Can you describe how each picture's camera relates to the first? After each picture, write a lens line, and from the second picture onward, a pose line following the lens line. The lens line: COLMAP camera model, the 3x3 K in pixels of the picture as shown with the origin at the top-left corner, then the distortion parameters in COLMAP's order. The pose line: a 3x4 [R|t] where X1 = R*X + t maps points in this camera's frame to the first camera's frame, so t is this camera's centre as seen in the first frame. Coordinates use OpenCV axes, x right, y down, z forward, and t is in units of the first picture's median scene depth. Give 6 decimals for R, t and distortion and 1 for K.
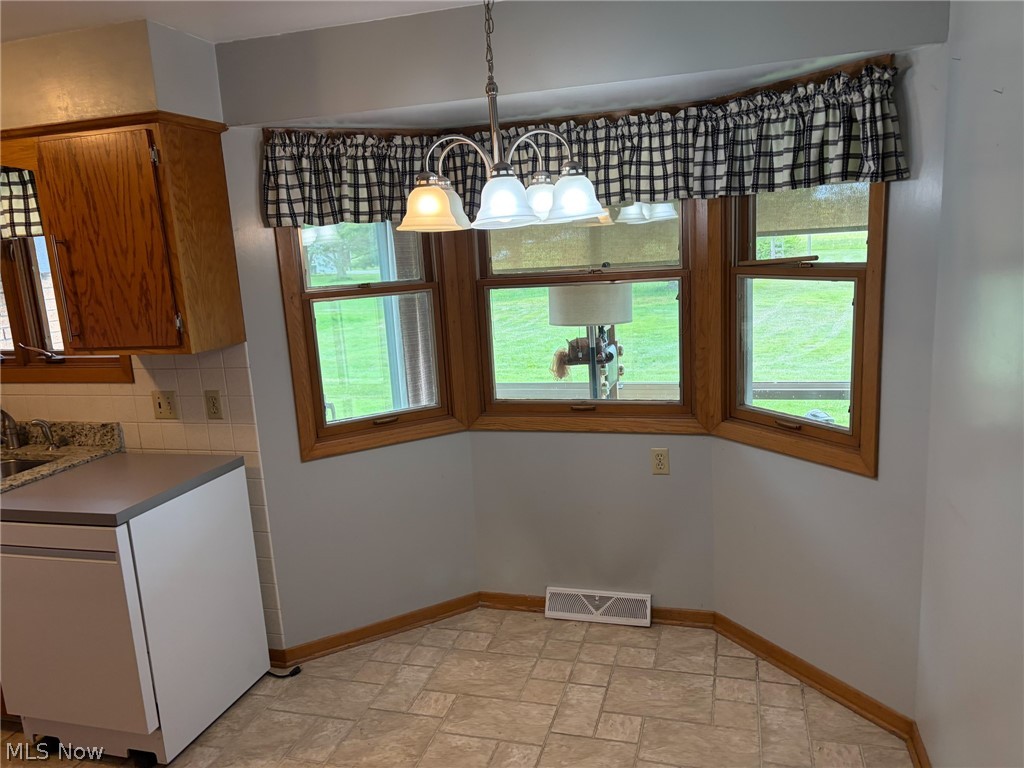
lens RADIAL K [[772.3, 0, 506.7], [0, 772.3, 389.9], [0, 0, 1]] dist [0.035027, -0.030922]
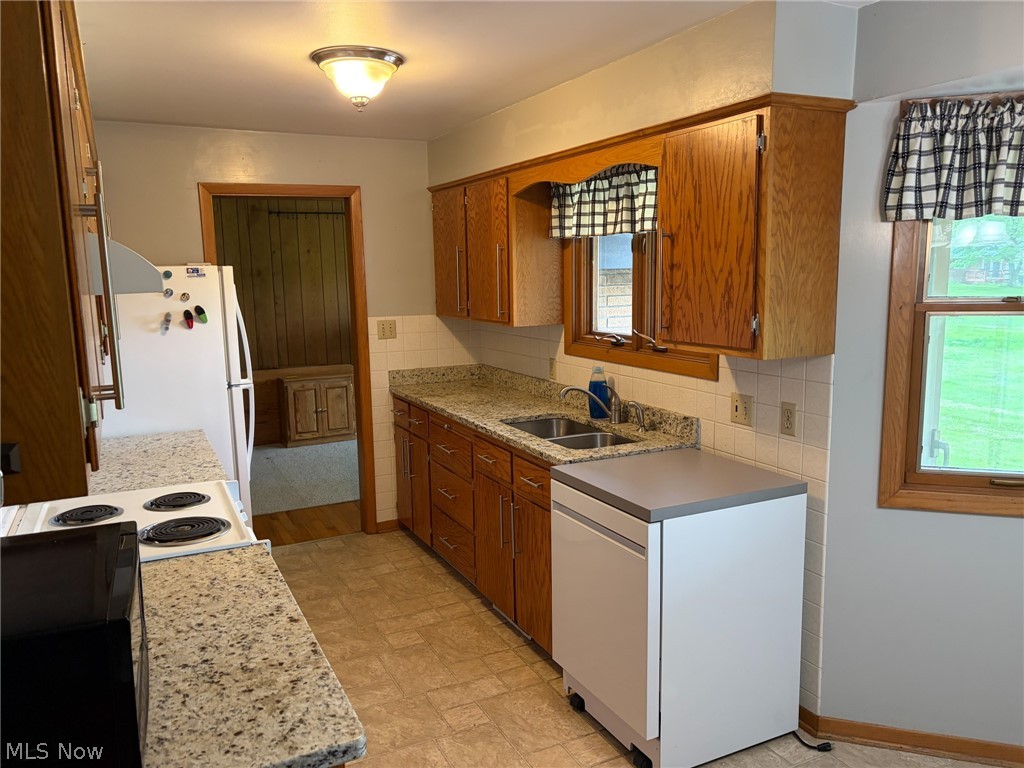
lens RADIAL K [[772.3, 0, 508.3], [0, 772.3, 386.3], [0, 0, 1]] dist [0.035027, -0.030922]
pose [[0.680320, 0.156683, -0.715972, 0.042133], [-0.162437, 0.984821, 0.061170, -0.021198], [0.714688, 0.074685, 0.695444, 0.145870]]
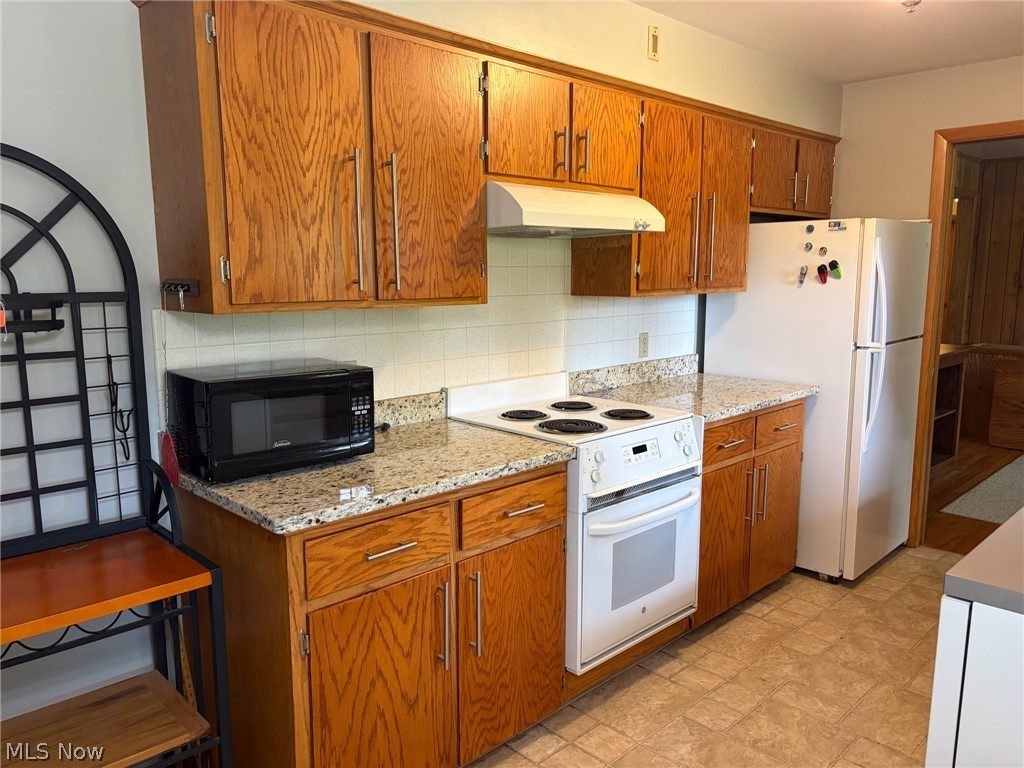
lens RADIAL K [[772.3, 0, 511.5], [0, 772.3, 387.4], [0, 0, 1]] dist [0.035027, -0.030922]
pose [[-0.484541, 0.190786, -0.853710, 0.114219], [-0.135315, 0.947833, 0.288621, -0.083798], [0.864240, 0.255368, -0.433448, 0.767602]]
